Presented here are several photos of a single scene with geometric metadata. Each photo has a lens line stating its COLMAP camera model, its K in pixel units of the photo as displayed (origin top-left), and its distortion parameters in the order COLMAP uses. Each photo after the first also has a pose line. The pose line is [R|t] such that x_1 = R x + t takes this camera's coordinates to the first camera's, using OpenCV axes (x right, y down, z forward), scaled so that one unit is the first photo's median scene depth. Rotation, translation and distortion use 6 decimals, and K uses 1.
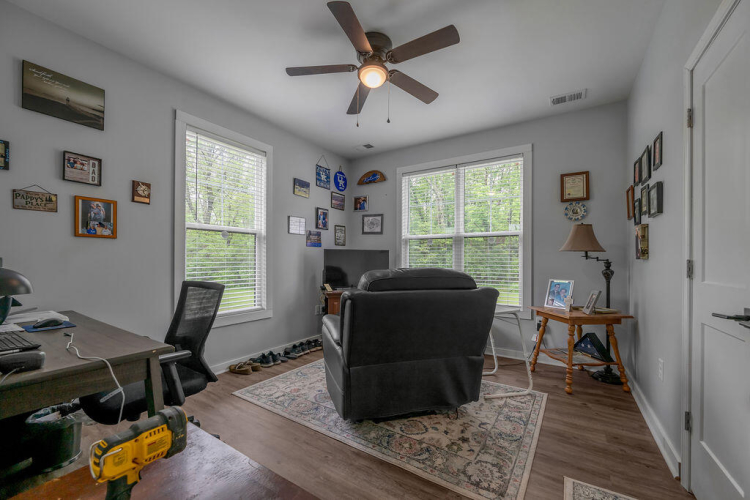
lens RADIAL K [[296.4, 0, 377.1], [0, 296.4, 258.0], [0, 0, 1]] dist [-0.001153, -0.000277]
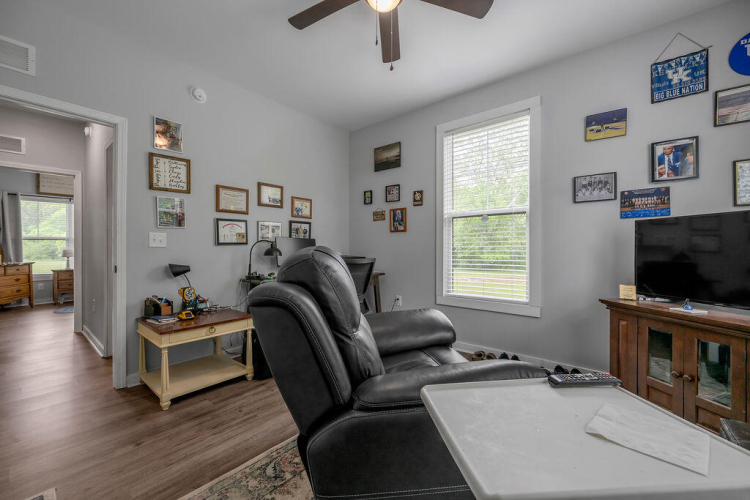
lens RADIAL K [[296.4, 0, 376.4], [0, 296.4, 247.9], [0, 0, 1]] dist [-0.001153, -0.000277]
pose [[-0.118112, -0.005039, -0.992988, 0.728750], [0.008841, 0.999942, -0.006126, 0.030990], [0.992961, -0.009502, -0.118060, 1.065718]]
